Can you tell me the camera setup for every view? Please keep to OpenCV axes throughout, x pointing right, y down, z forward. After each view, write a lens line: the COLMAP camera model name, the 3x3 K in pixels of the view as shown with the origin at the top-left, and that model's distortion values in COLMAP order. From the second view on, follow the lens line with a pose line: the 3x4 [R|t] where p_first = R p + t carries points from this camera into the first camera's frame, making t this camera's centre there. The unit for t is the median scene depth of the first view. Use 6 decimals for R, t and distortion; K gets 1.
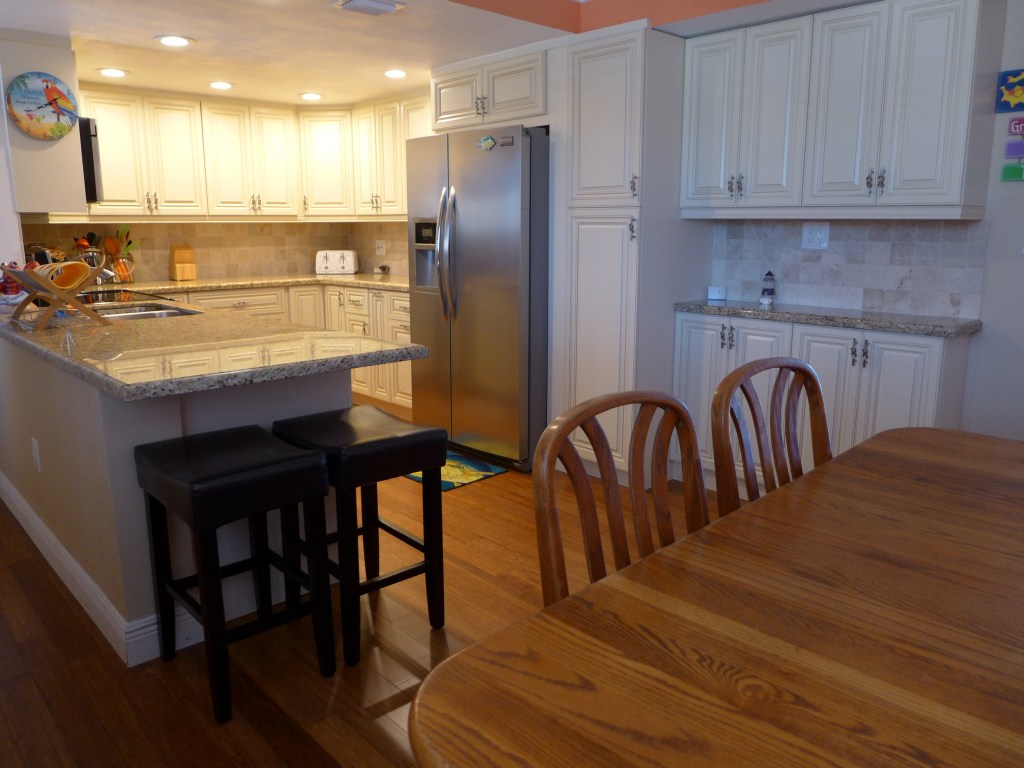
lens RADIAL K [[738.7, 0, 462.1], [0, 738.7, 378.8], [0, 0, 1]] dist [-0.043434, 0.014967]
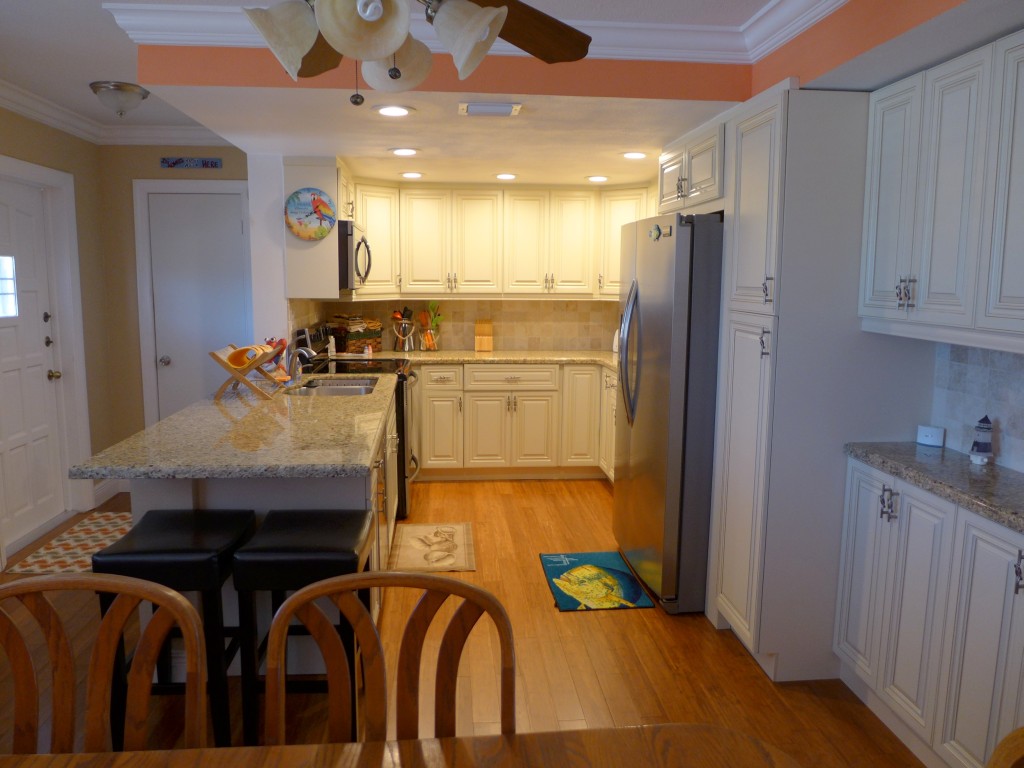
lens RADIAL K [[738.7, 0, 508.3], [0, 738.7, 377.5], [0, 0, 1]] dist [-0.043434, 0.014967]
pose [[0.798082, 0.089619, -0.595847, 0.432985], [-0.128708, 0.991409, -0.023279, -0.103279], [0.588642, 0.095269, 0.802761, 0.197328]]
